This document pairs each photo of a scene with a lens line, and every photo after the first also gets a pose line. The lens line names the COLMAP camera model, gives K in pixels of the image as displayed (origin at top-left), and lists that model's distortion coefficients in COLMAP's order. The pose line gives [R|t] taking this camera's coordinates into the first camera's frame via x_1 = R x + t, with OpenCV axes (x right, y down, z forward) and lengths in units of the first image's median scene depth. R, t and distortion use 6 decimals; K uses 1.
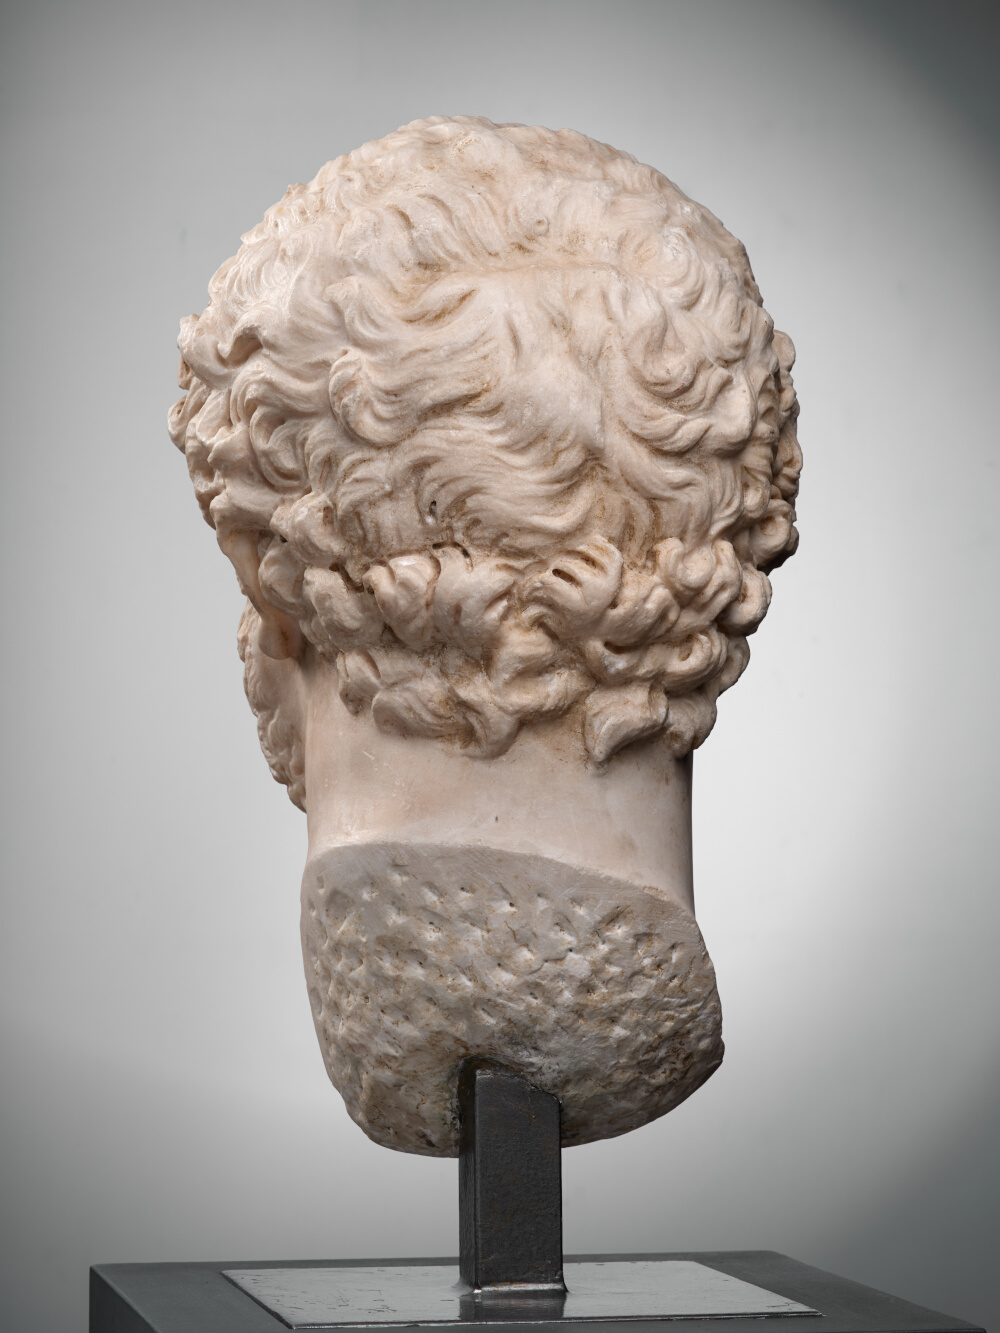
lens RADIAL K [[2451.7, 0, 500.0], [0, 2451.7, 666.5], [0, 0, 1]] dist [0.012697, -0.043953]
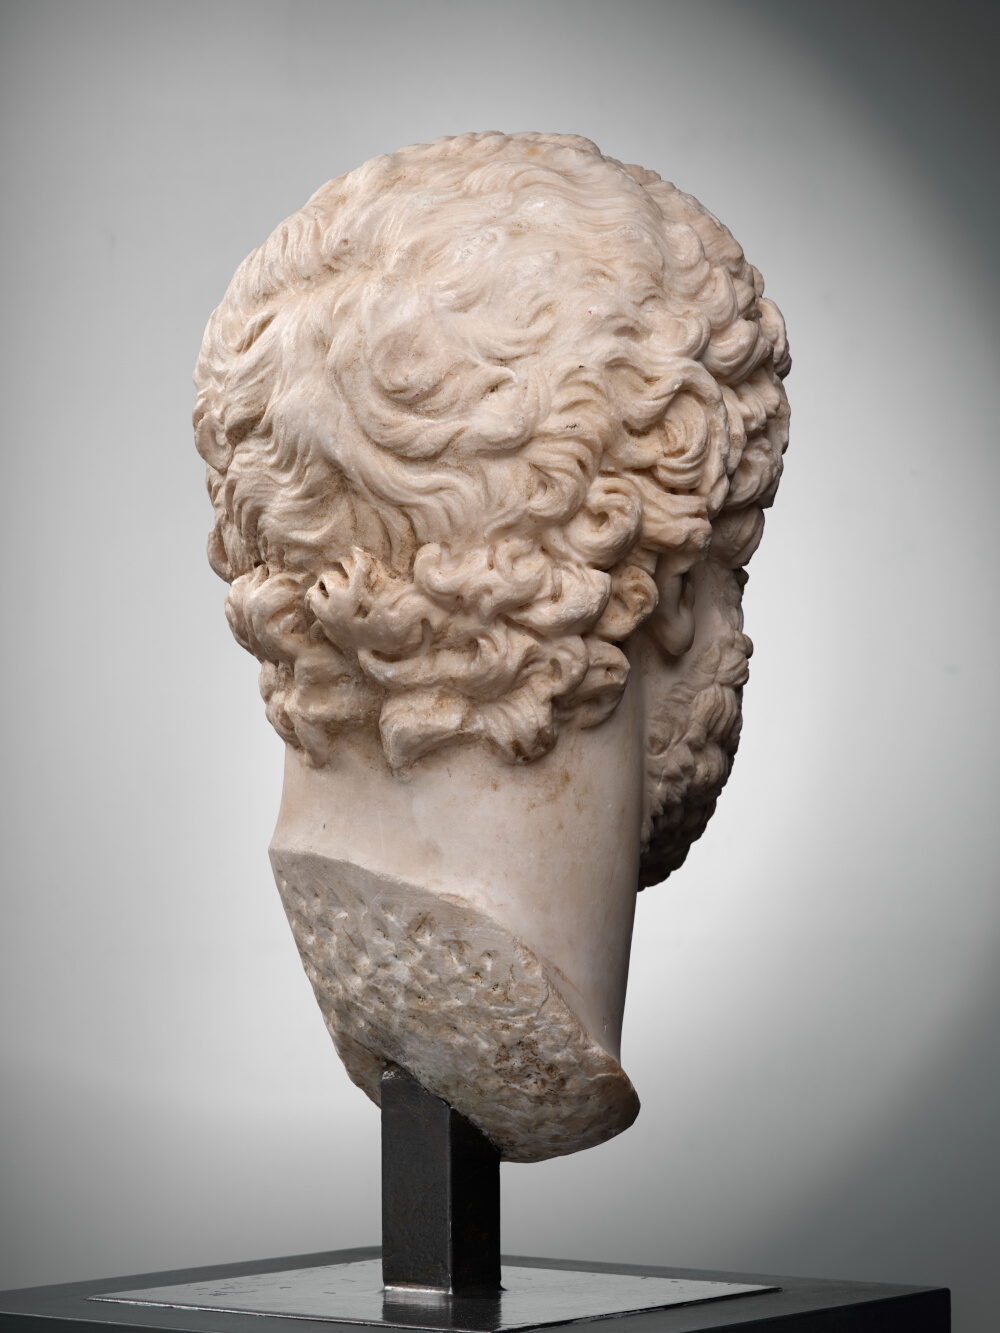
lens RADIAL K [[2451.7, 0, 500.0], [0, 2451.7, 666.5], [0, 0, 1]] dist [0.012697, -0.043953]
pose [[0.864042, -0.037300, -0.502036, 0.590381], [0.035670, 0.999281, -0.012854, 0.011280], [0.502154, -0.006801, 0.864751, 0.151602]]
